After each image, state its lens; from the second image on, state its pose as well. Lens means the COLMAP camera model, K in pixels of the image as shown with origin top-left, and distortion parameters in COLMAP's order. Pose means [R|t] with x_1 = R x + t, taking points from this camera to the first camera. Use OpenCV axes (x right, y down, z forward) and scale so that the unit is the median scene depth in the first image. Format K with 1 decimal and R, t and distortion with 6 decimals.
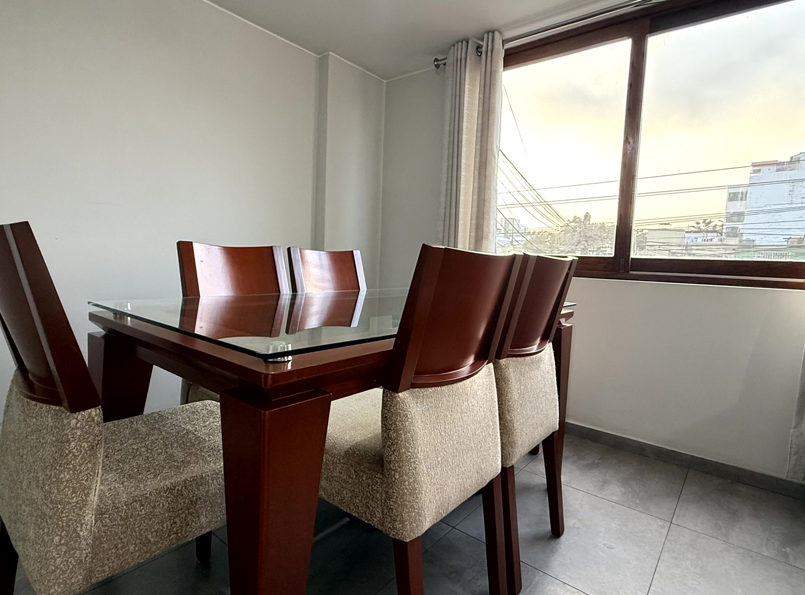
lens RADIAL K [[430.1, 0, 396.8], [0, 430.1, 295.6], [0, 0, 1]] dist [-0.002586, 0.000378]
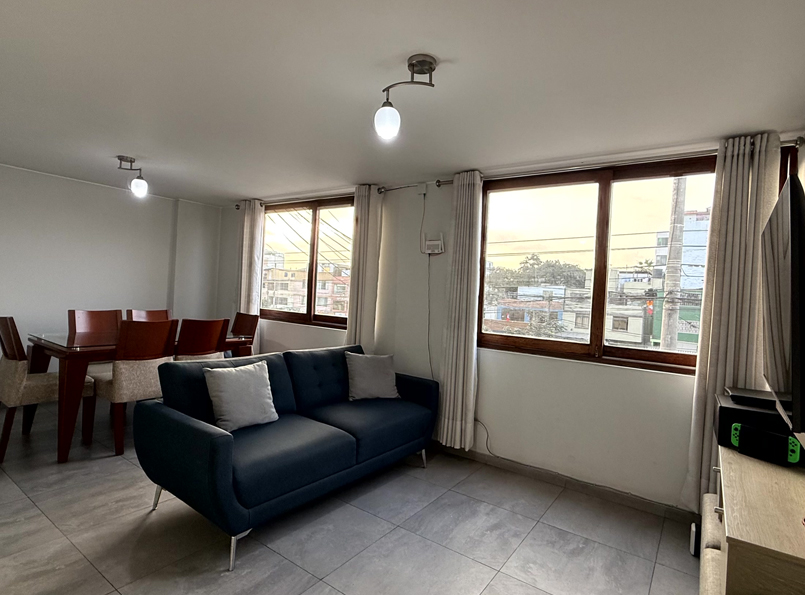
lens RADIAL K [[430.1, 0, 396.8], [0, 430.1, 295.6], [0, 0, 1]] dist [-0.002586, 0.000378]
pose [[0.997865, 0.015881, 0.063349, 0.981249], [-0.011124, 0.997141, -0.074745, -0.034198], [-0.064355, 0.073881, 0.995188, -1.283593]]
